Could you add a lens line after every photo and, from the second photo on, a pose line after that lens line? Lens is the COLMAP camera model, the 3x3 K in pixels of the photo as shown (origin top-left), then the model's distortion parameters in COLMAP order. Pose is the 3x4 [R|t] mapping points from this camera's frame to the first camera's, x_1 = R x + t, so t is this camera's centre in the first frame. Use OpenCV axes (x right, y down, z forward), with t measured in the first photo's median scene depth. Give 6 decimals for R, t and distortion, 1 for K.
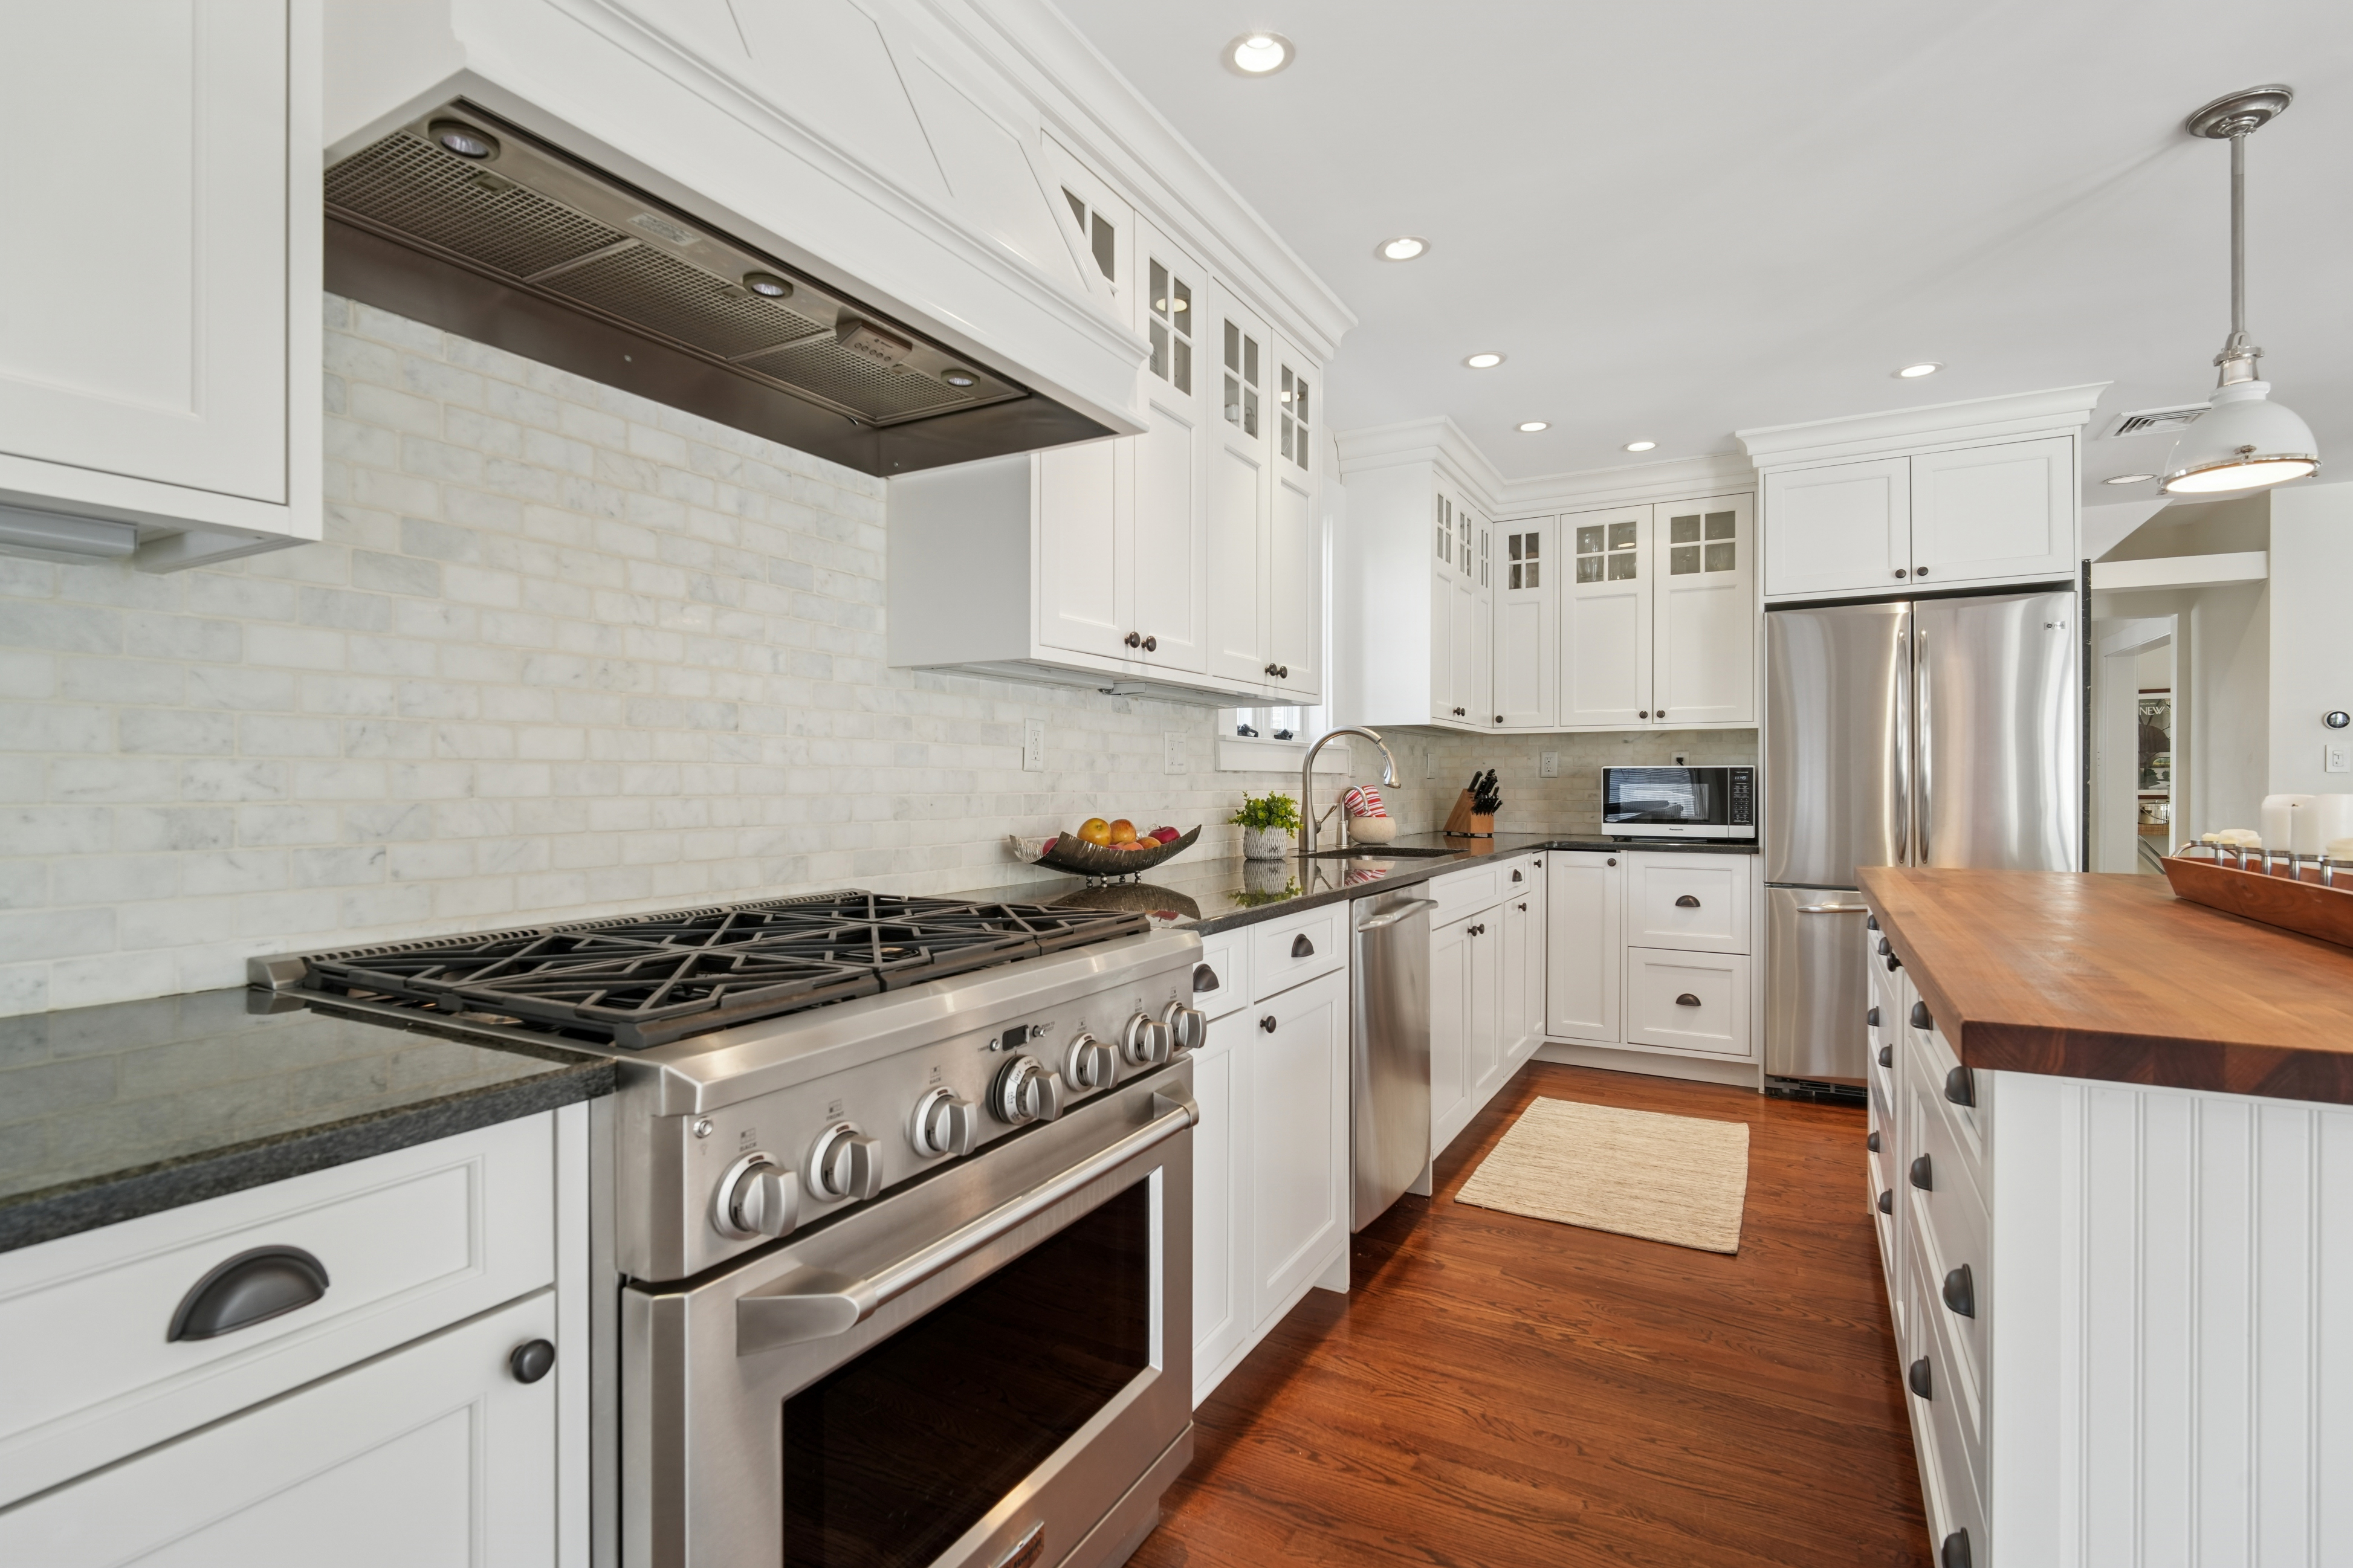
lens RADIAL K [[1102.0, 0, 1173.1], [0, 1102.0, 782.9], [0, 0, 1]] dist [0.001229, -0.005017]
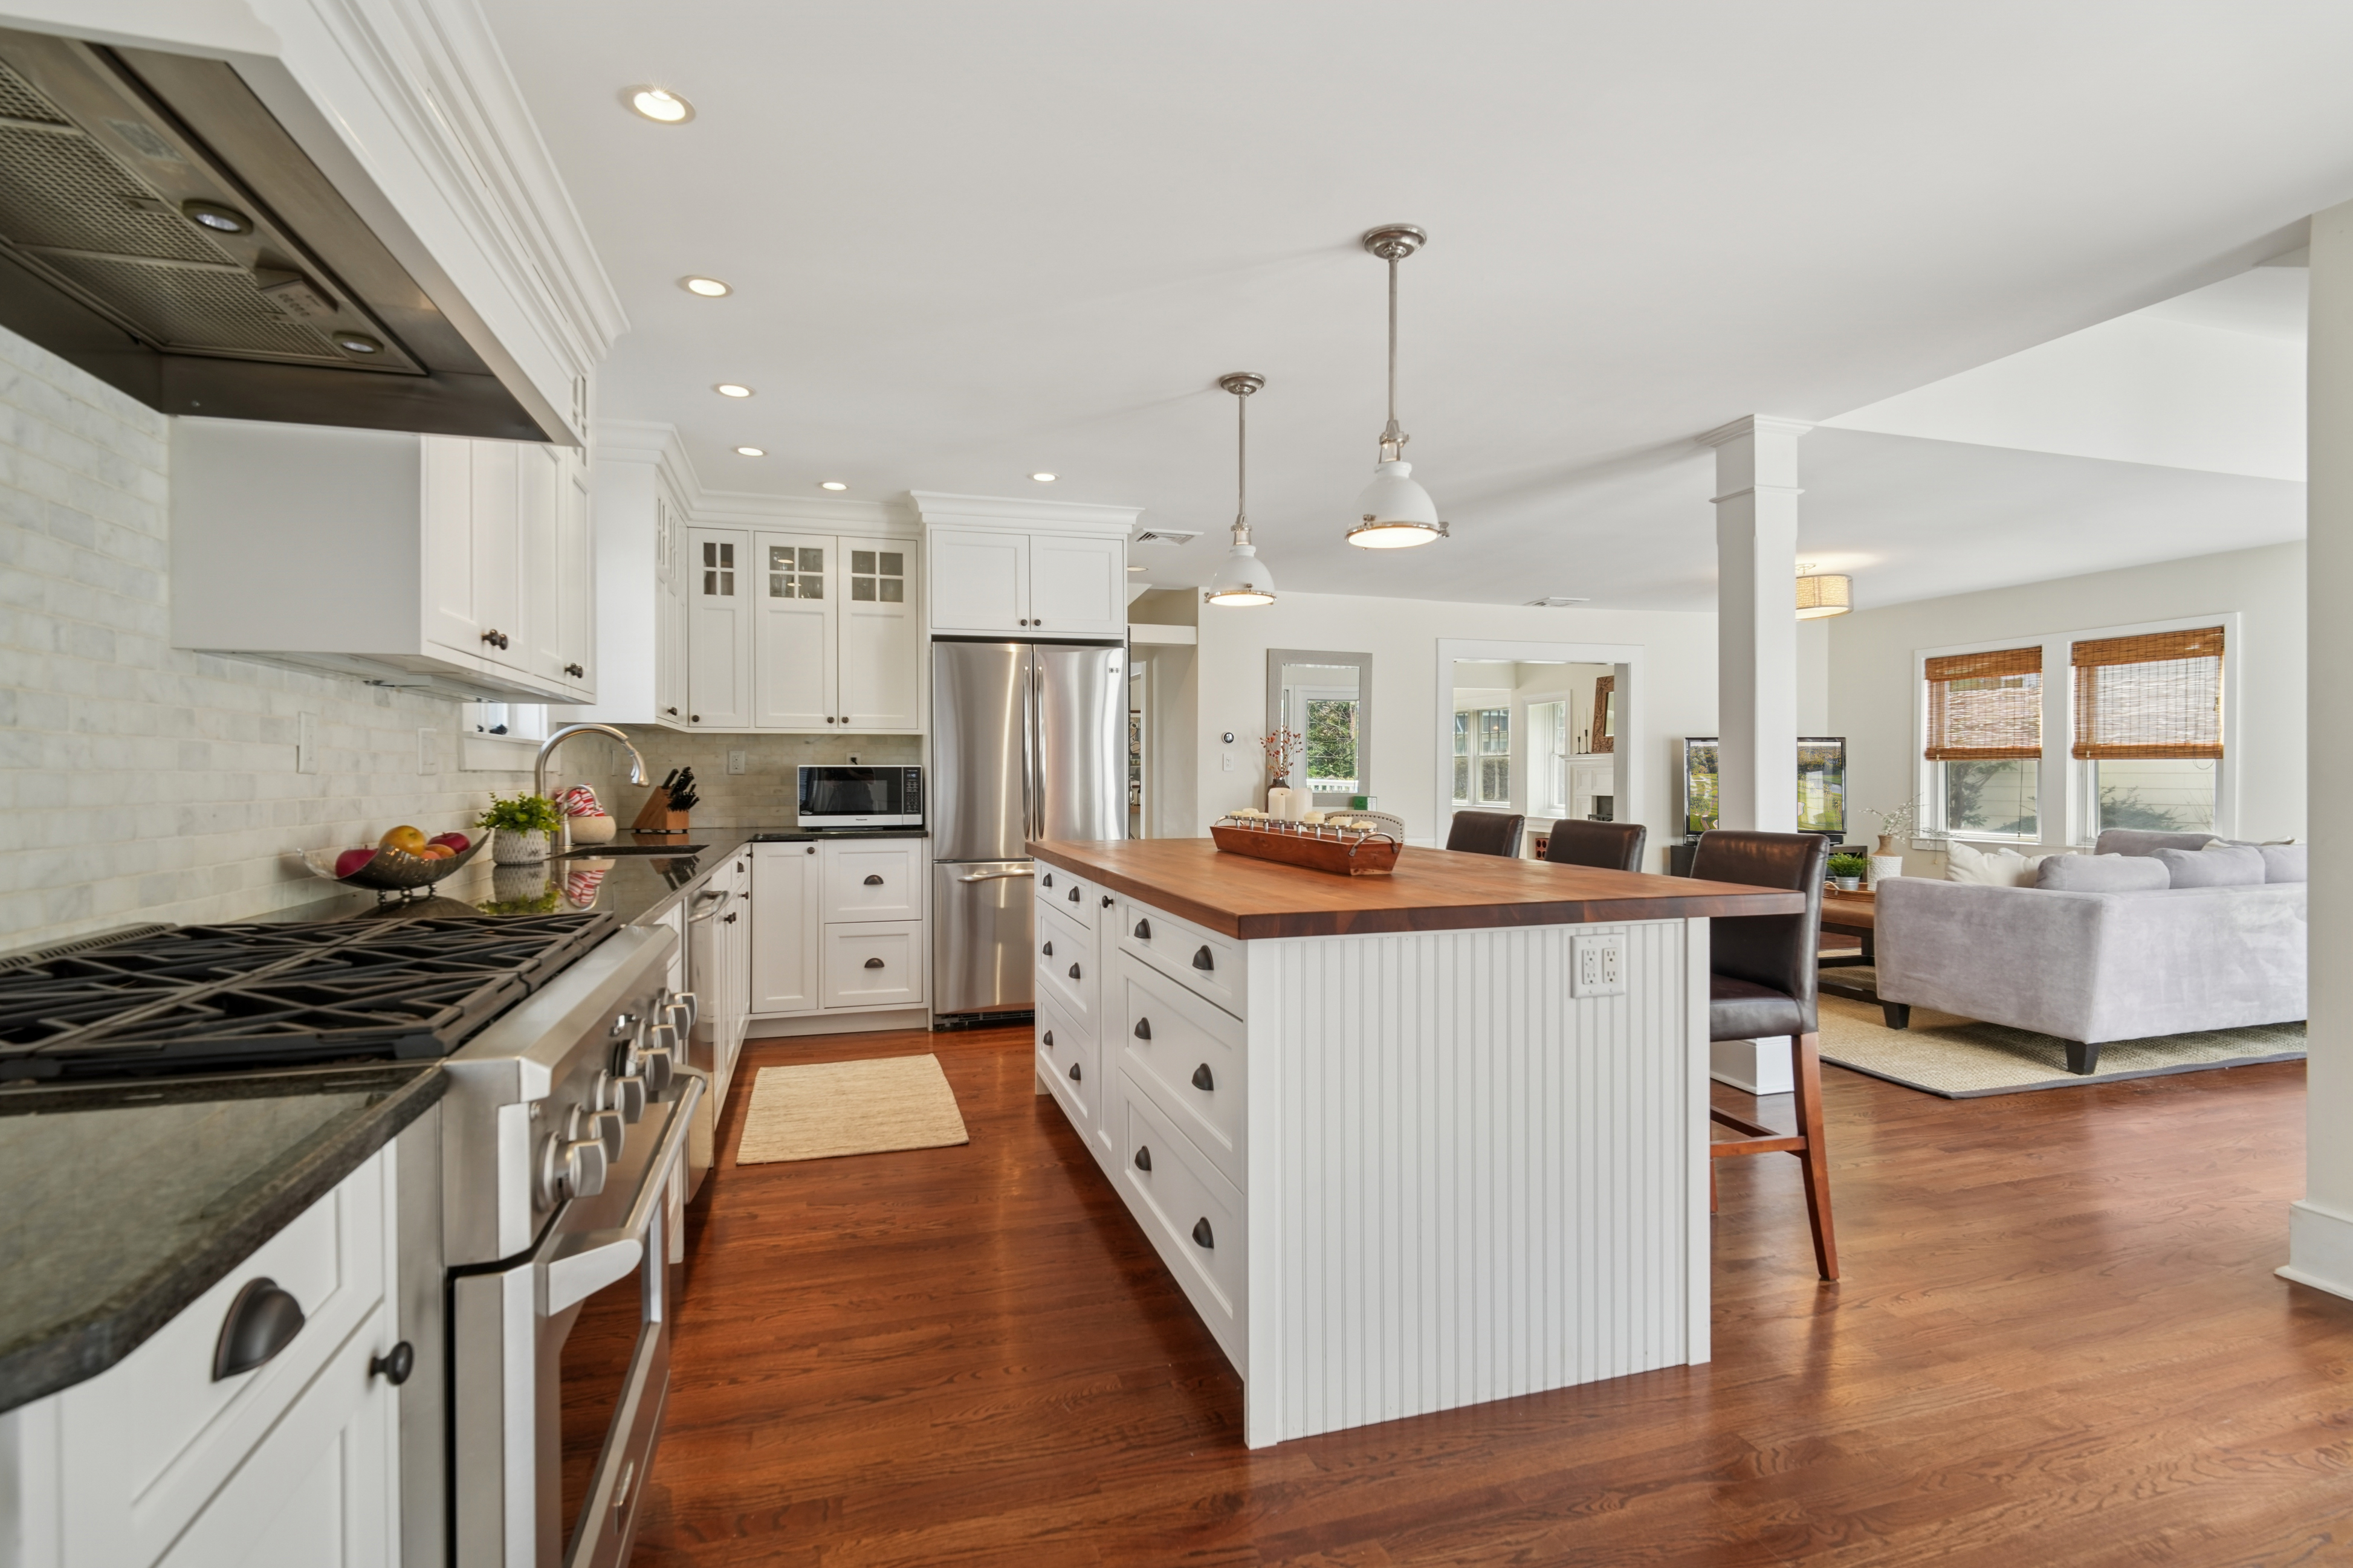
lens RADIAL K [[1102.0, 0, 1173.1], [0, 1102.0, 782.9], [0, 0, 1]] dist [0.001229, -0.005017]
pose [[0.689647, -0.006489, 0.724117, -0.258790], [0.001555, 0.999971, 0.007480, -0.007863], [-0.724144, -0.004033, 0.689637, -0.072846]]
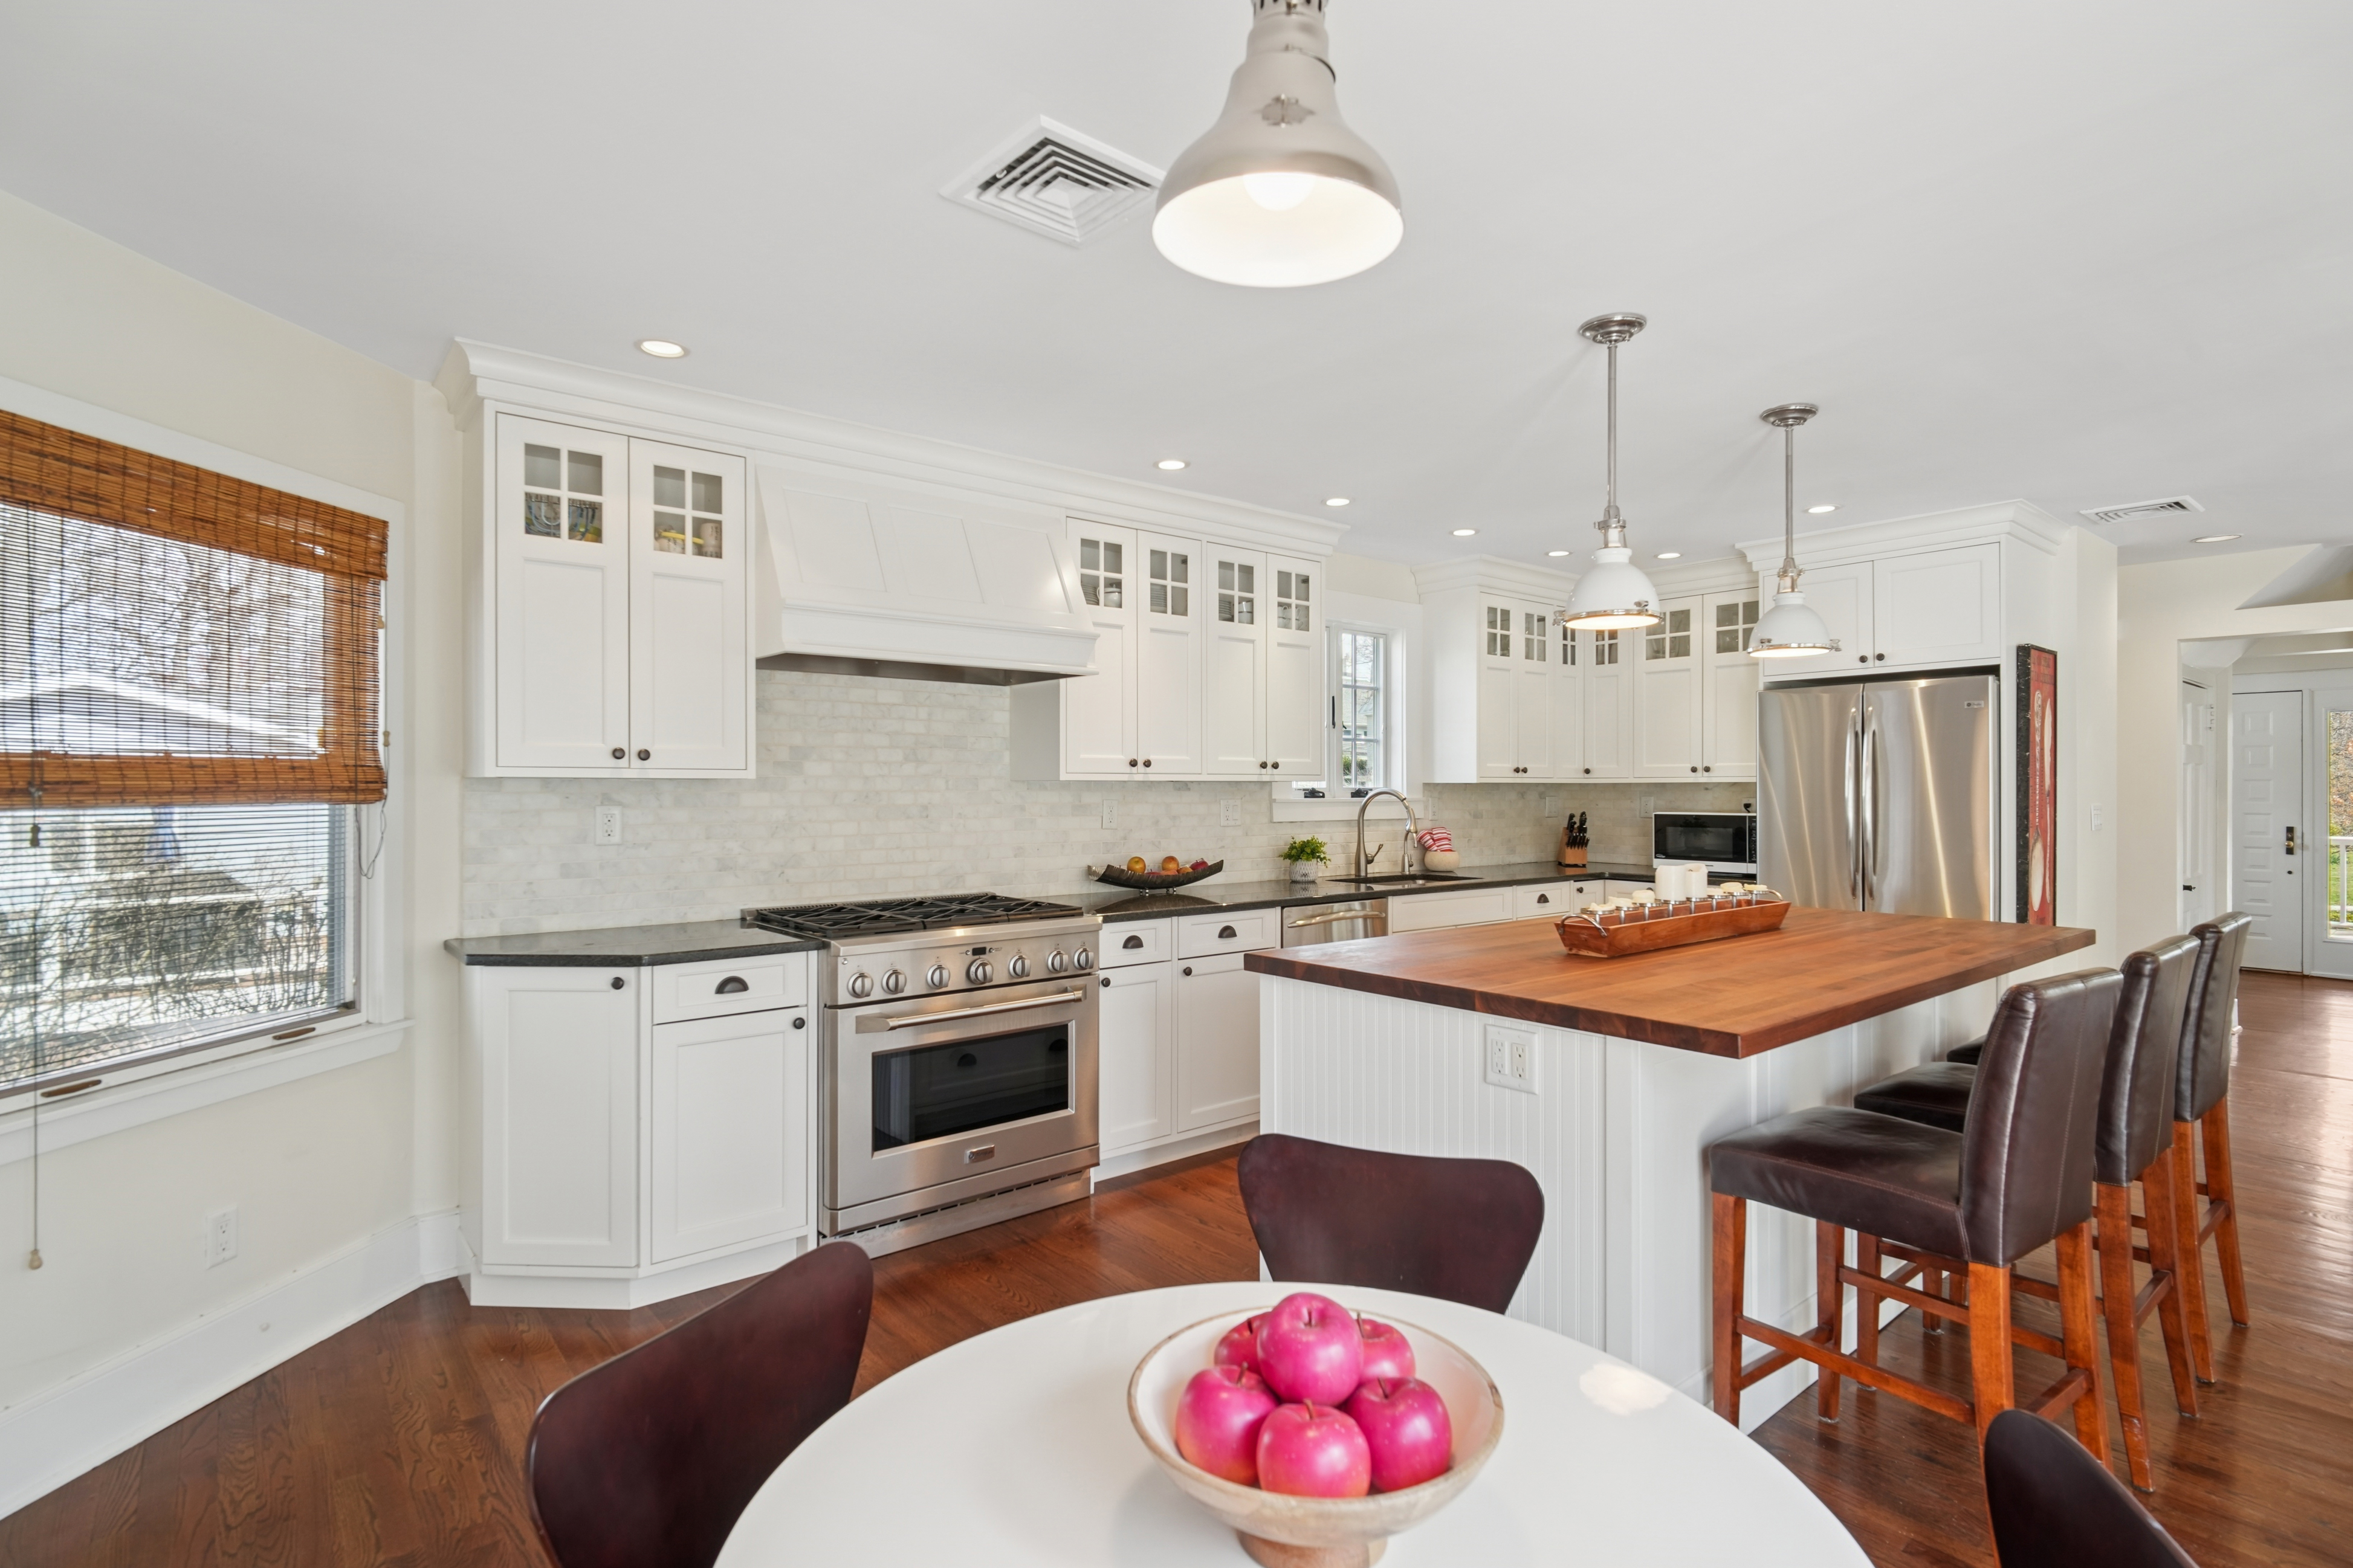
lens RADIAL K [[1139.6, 0, 1182.8], [0, 1139.6, 783.9], [0, 0, 1]] dist [0.001594, -0.000431]
pose [[0.933707, -0.002193, -0.358031, 0.586484], [0.000915, 0.999993, -0.003738, -0.069958], [0.358036, 0.003163, 0.933702, -0.616050]]
